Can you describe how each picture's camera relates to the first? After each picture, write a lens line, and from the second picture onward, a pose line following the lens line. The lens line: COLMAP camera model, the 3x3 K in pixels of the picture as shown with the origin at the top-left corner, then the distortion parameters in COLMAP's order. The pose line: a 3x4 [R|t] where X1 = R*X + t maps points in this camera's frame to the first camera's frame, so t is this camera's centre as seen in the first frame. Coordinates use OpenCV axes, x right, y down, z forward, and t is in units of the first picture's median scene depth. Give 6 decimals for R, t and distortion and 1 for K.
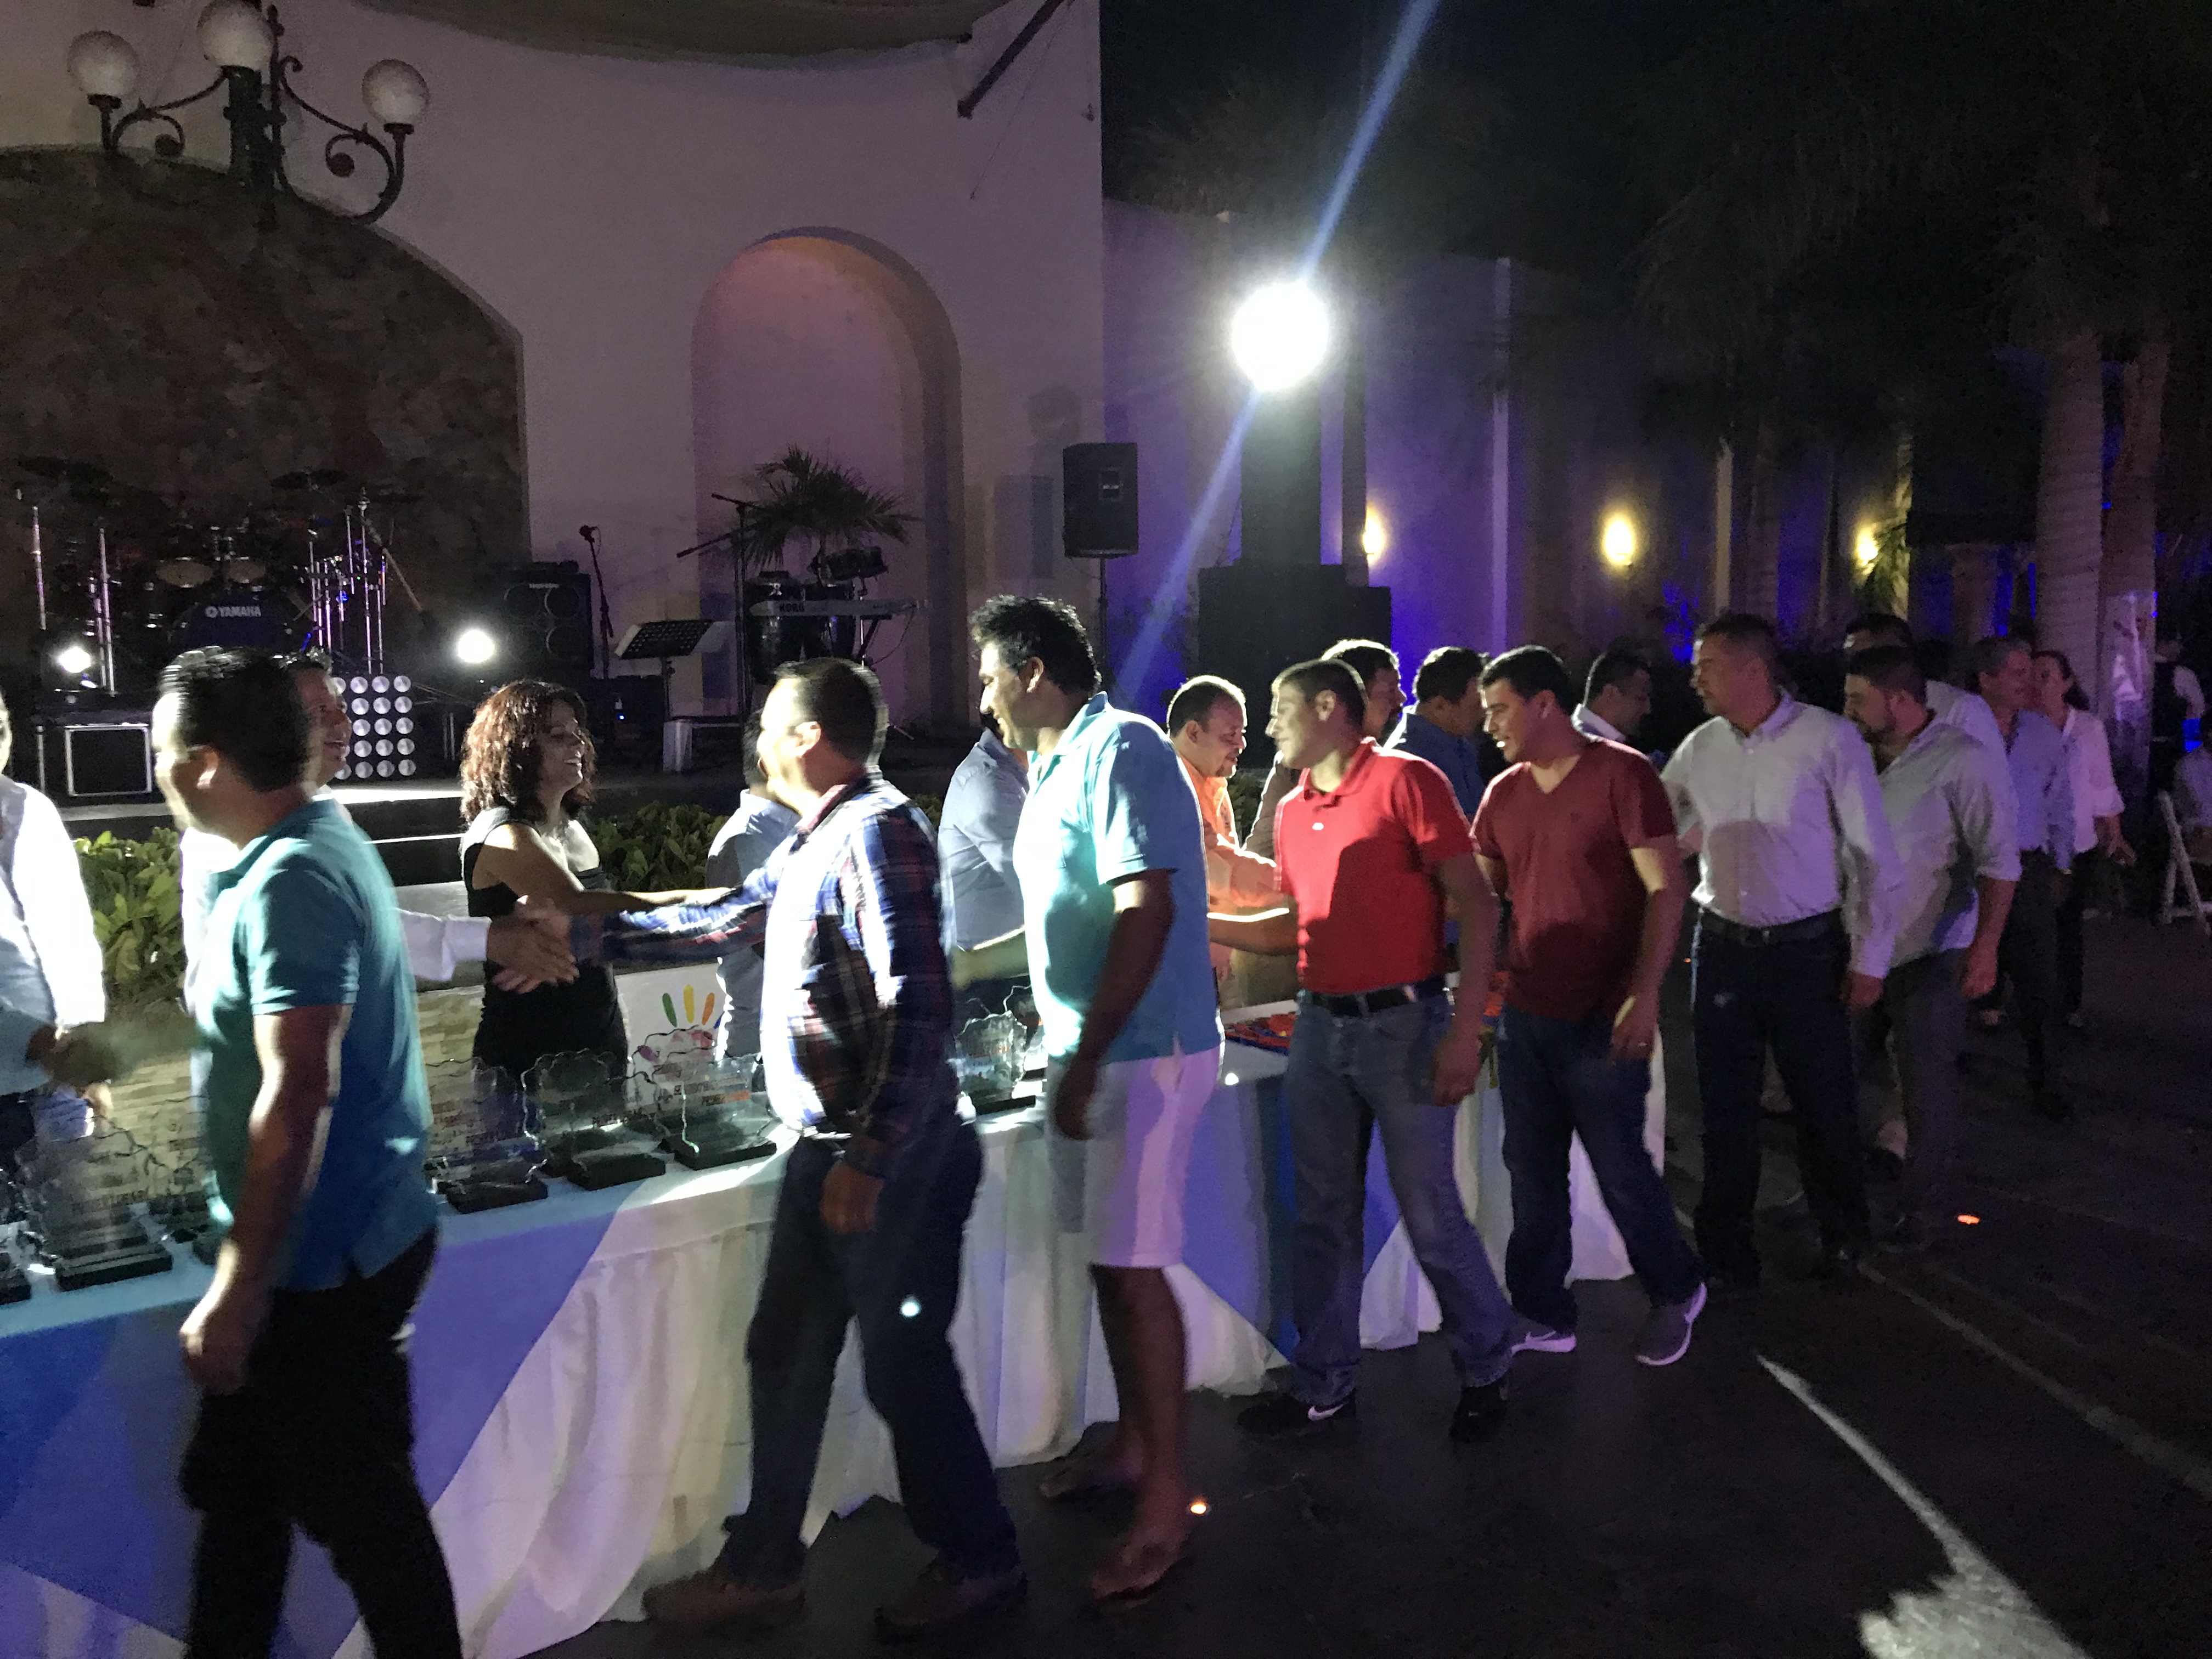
lens RADIAL K [[1829.6, 0, 1076.8], [0, 1829.6, 818.6], [0, 0, 1]] dist [0.018464, -0.006277]
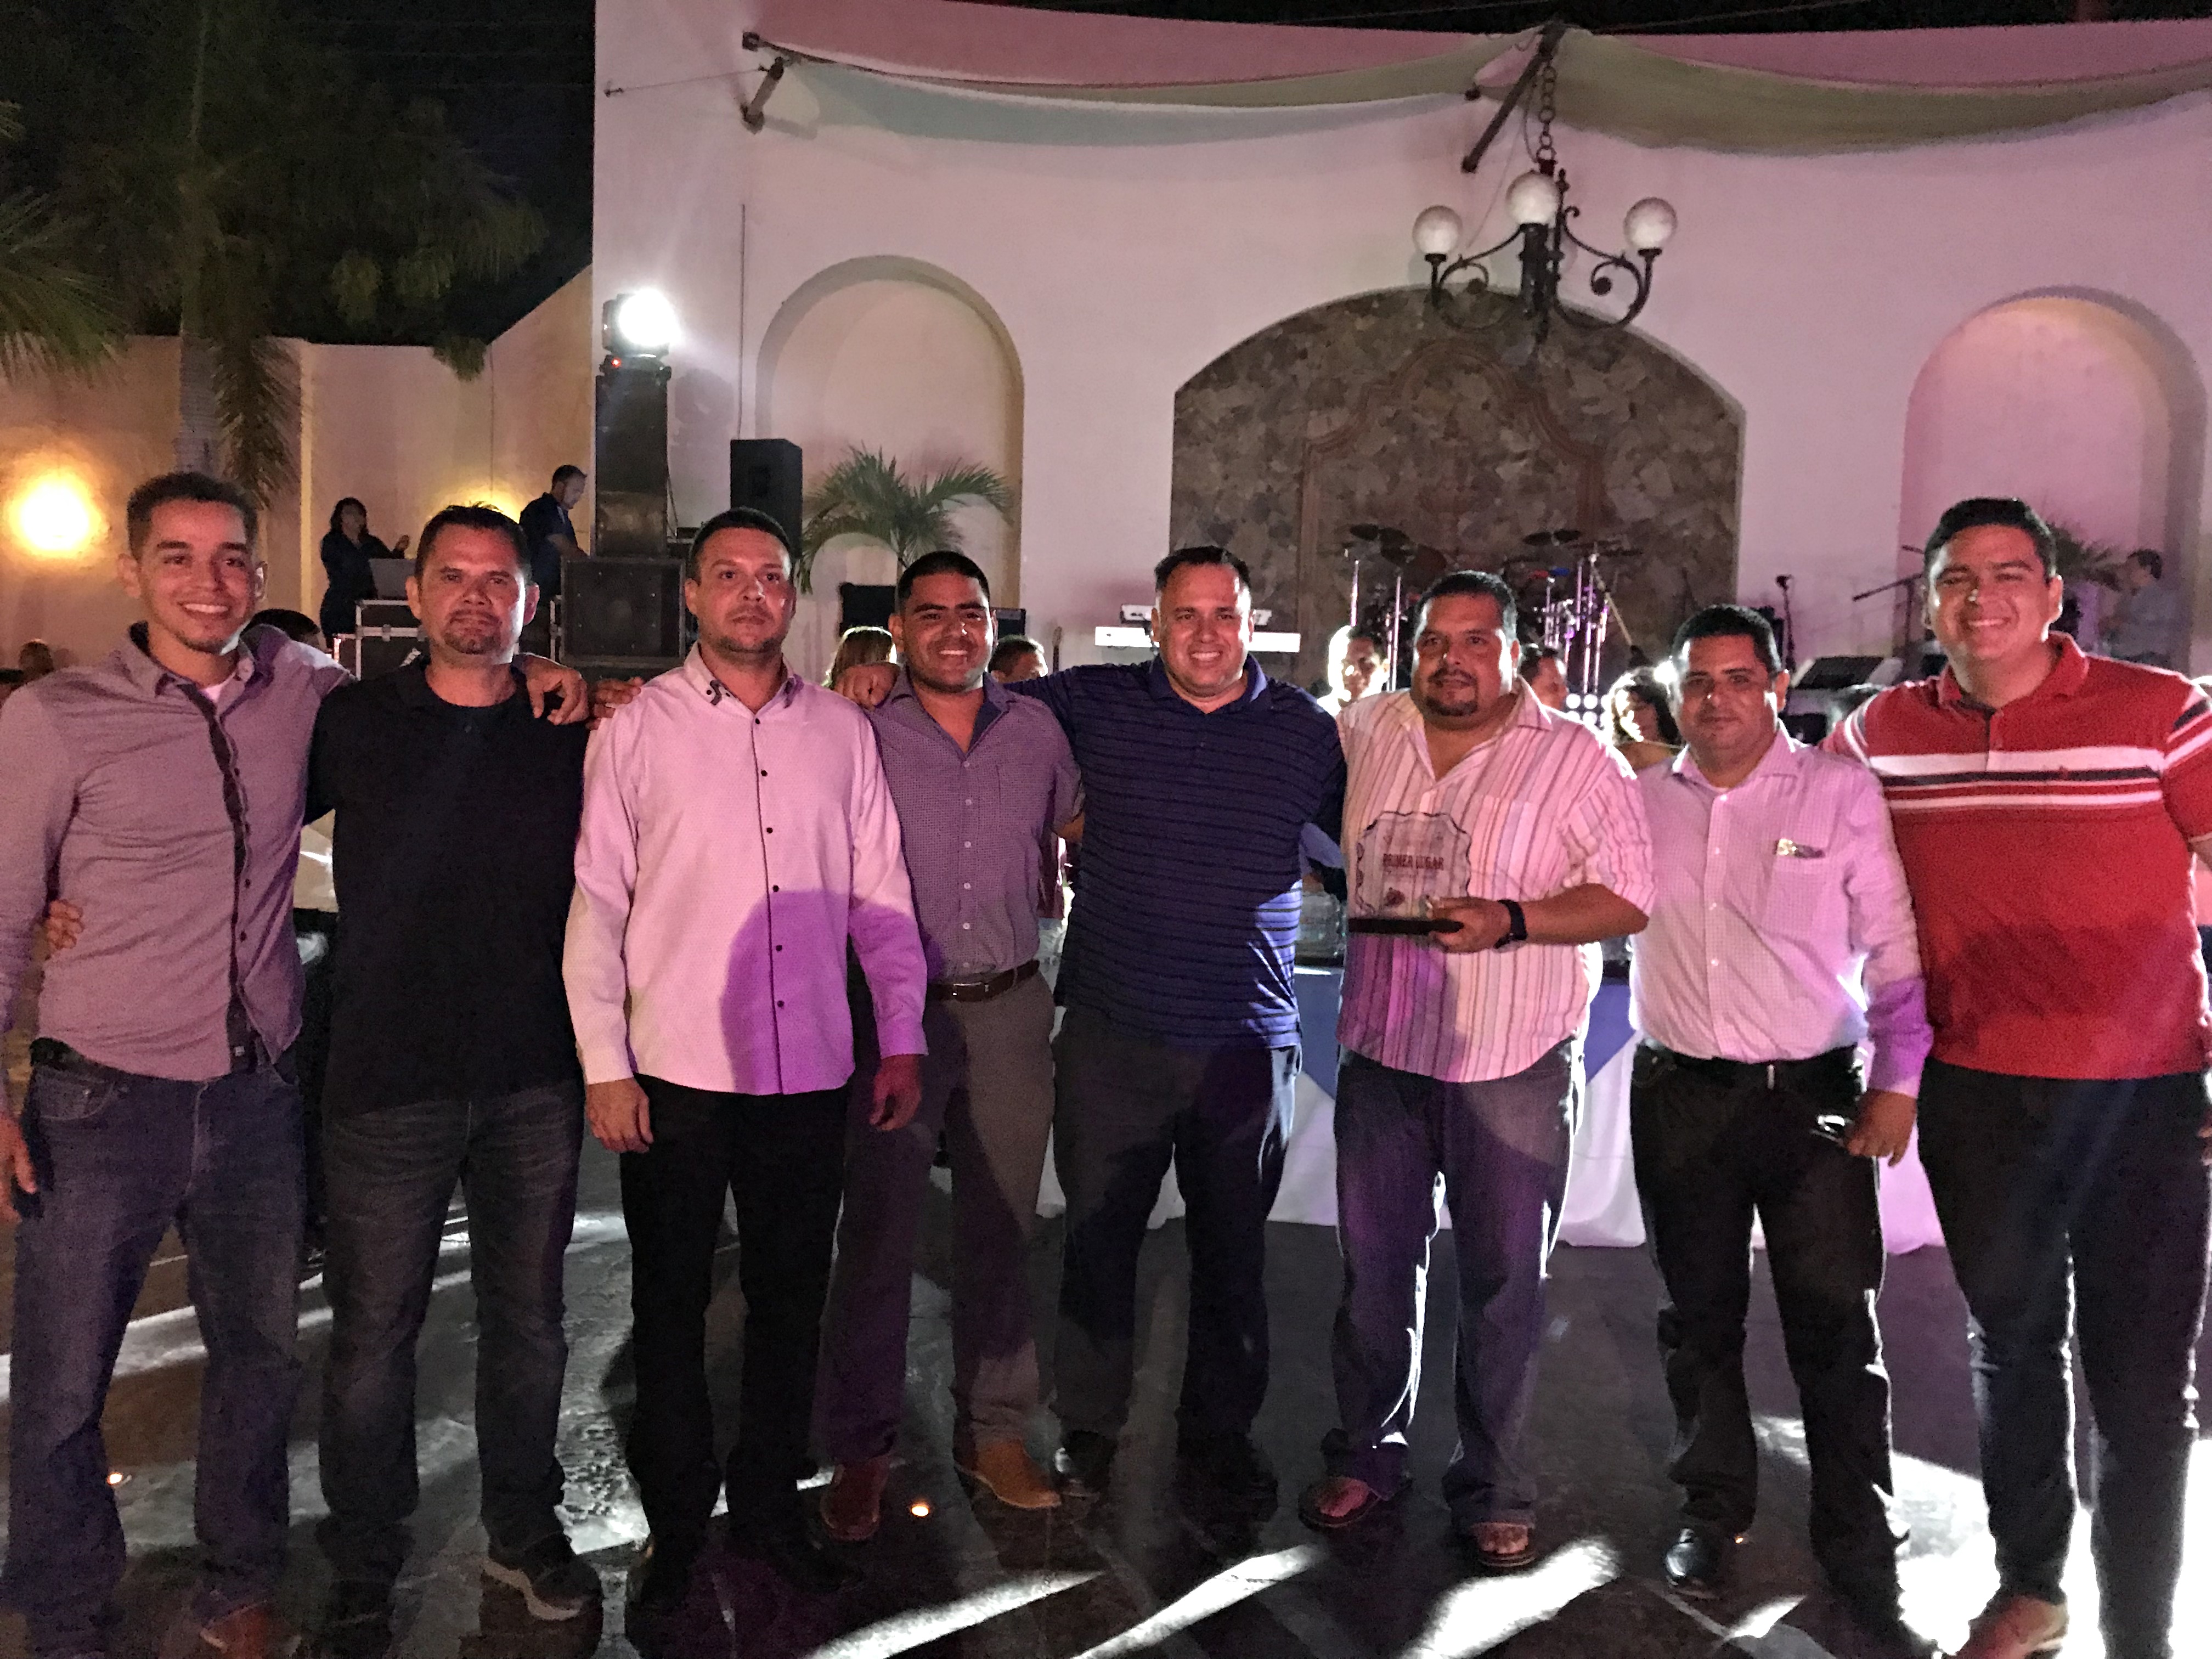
lens RADIAL K [[1829.6, 0, 1068.8], [0, 1829.6, 821.6], [0, 0, 1]] dist [0.018464, -0.006277]
pose [[0.794419, 0.080239, -0.602046, 0.075645], [-0.098684, 0.995116, 0.002411, 0.032113], [0.599299, 0.057497, 0.798458, -0.157739]]
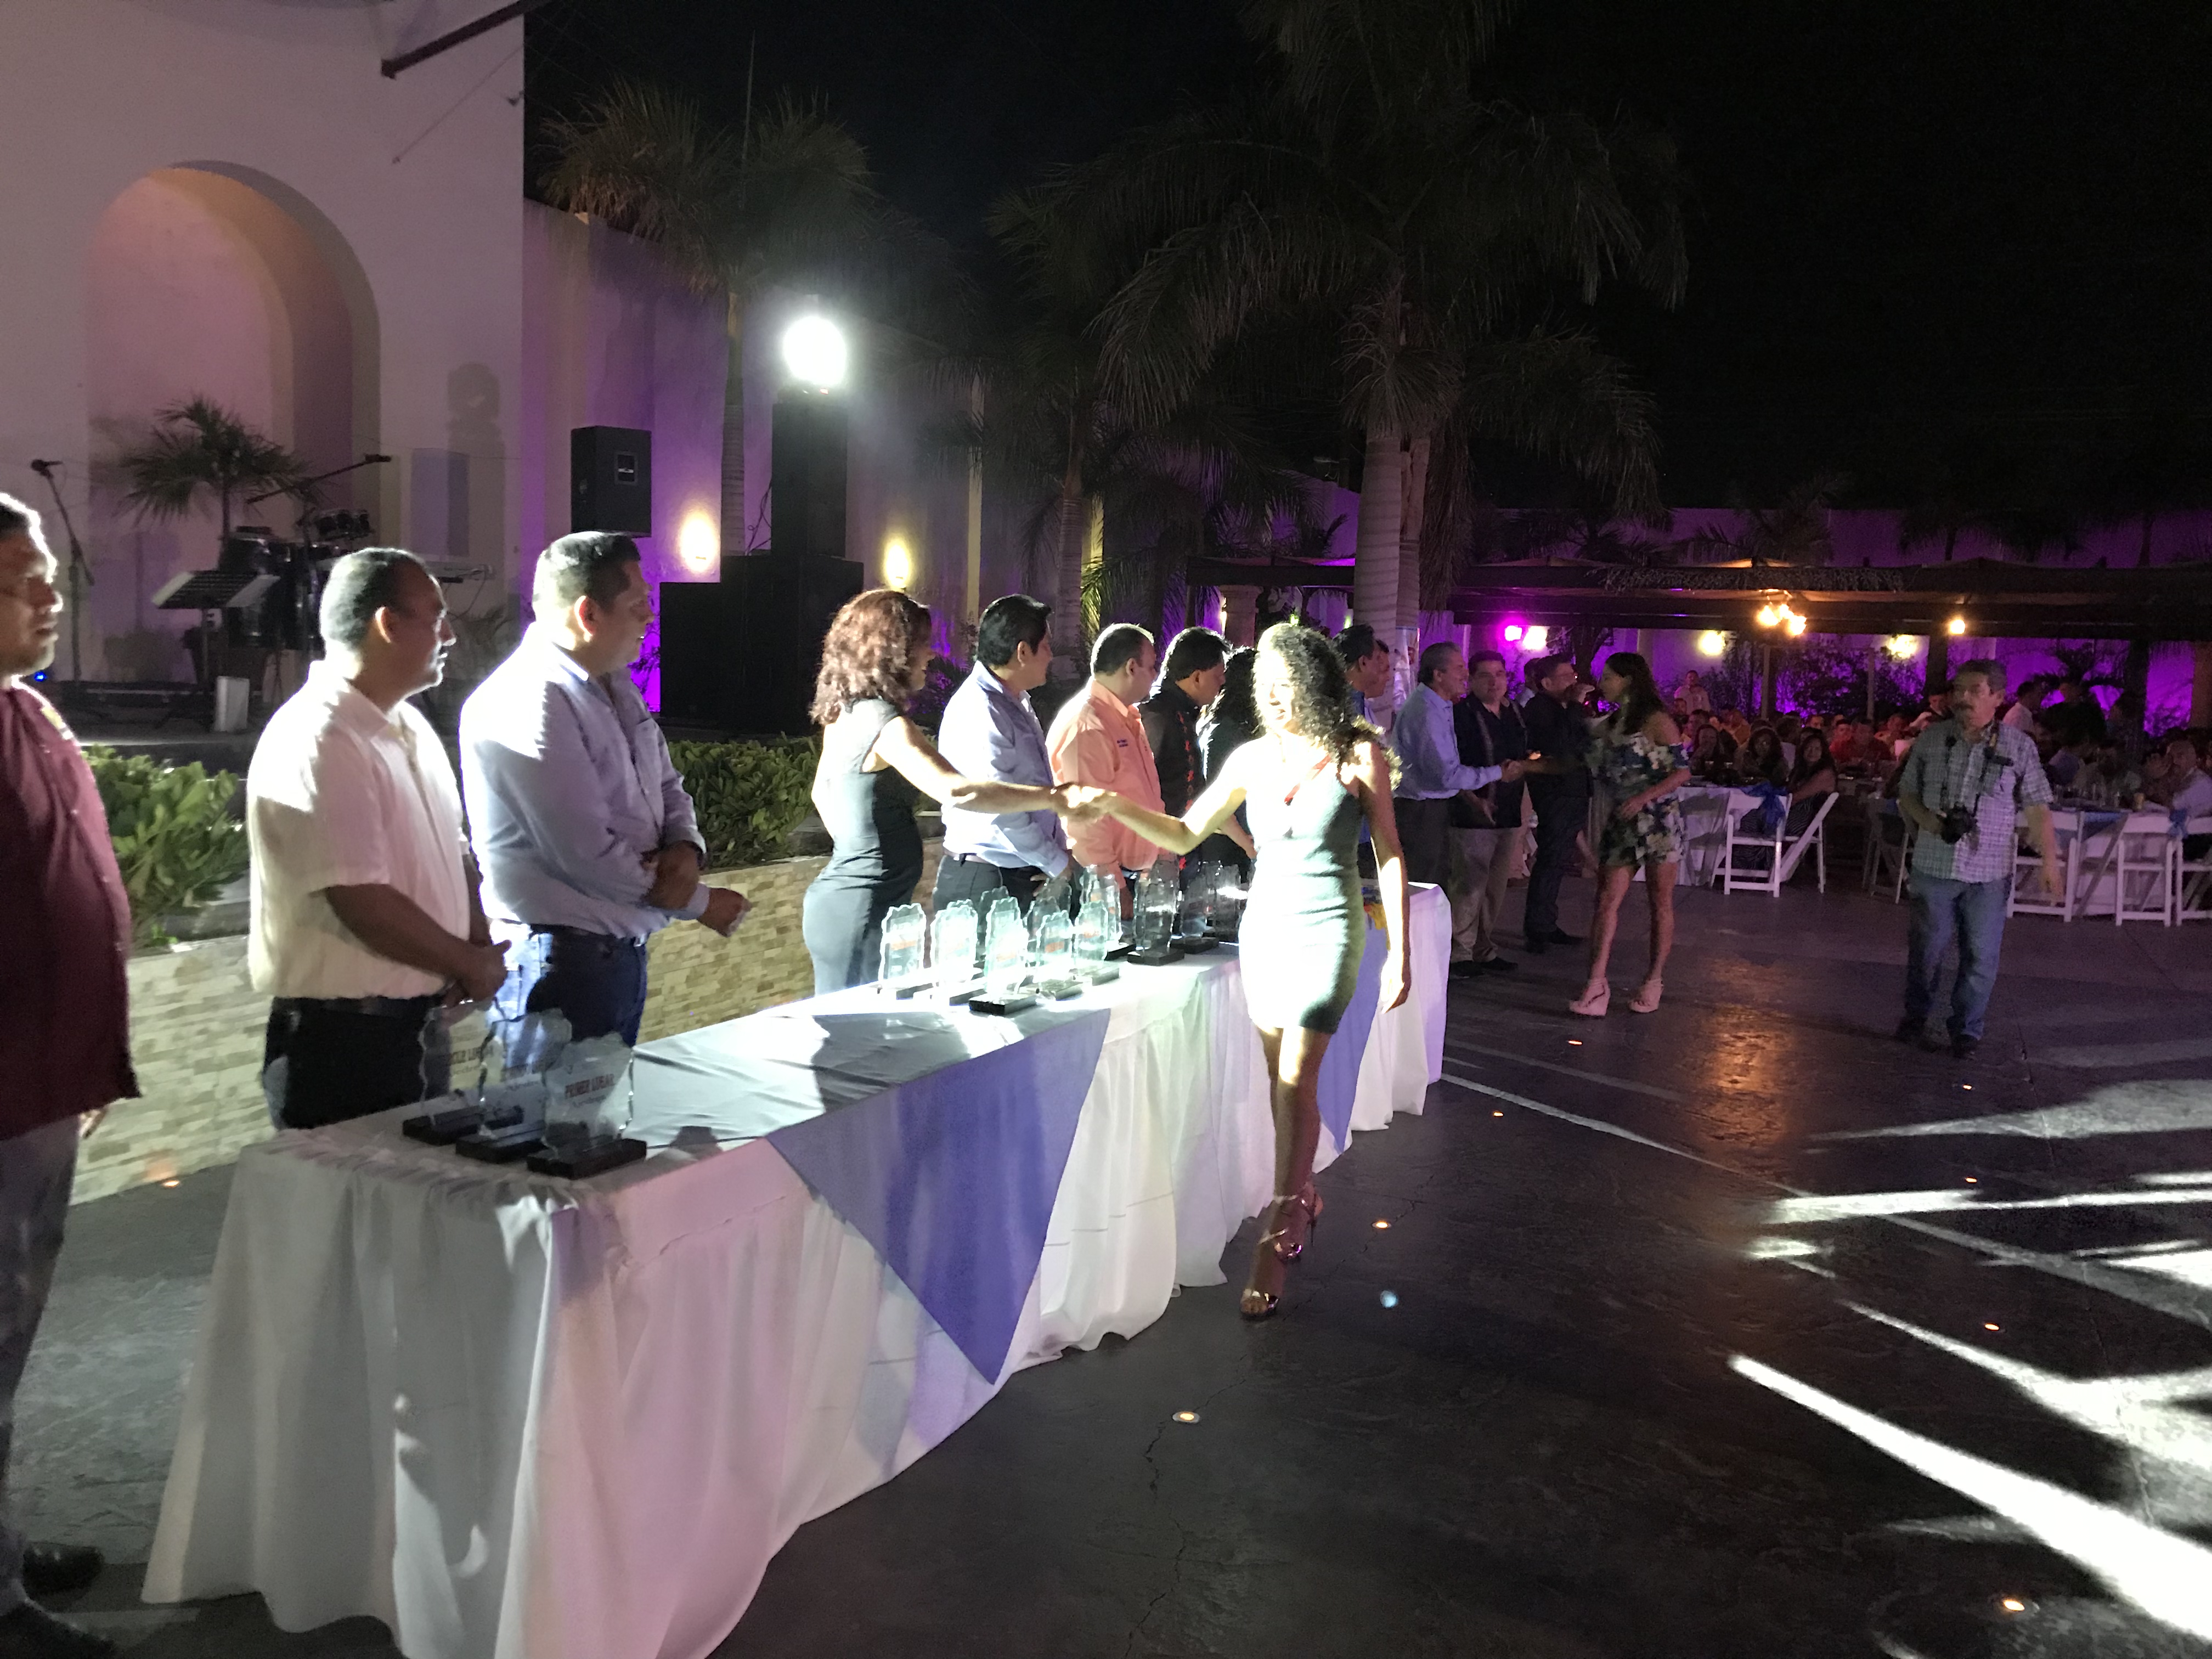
lens RADIAL K [[1829.6, 0, 1096.2], [0, 1829.6, 810.6], [0, 0, 1]] dist [0.018464, -0.006277]
pose [[0.873011, 0.004301, 0.487682, -0.248447], [0.004273, 0.999855, -0.016466, 0.027752], [-0.487682, 0.016459, 0.872866, -0.030071]]
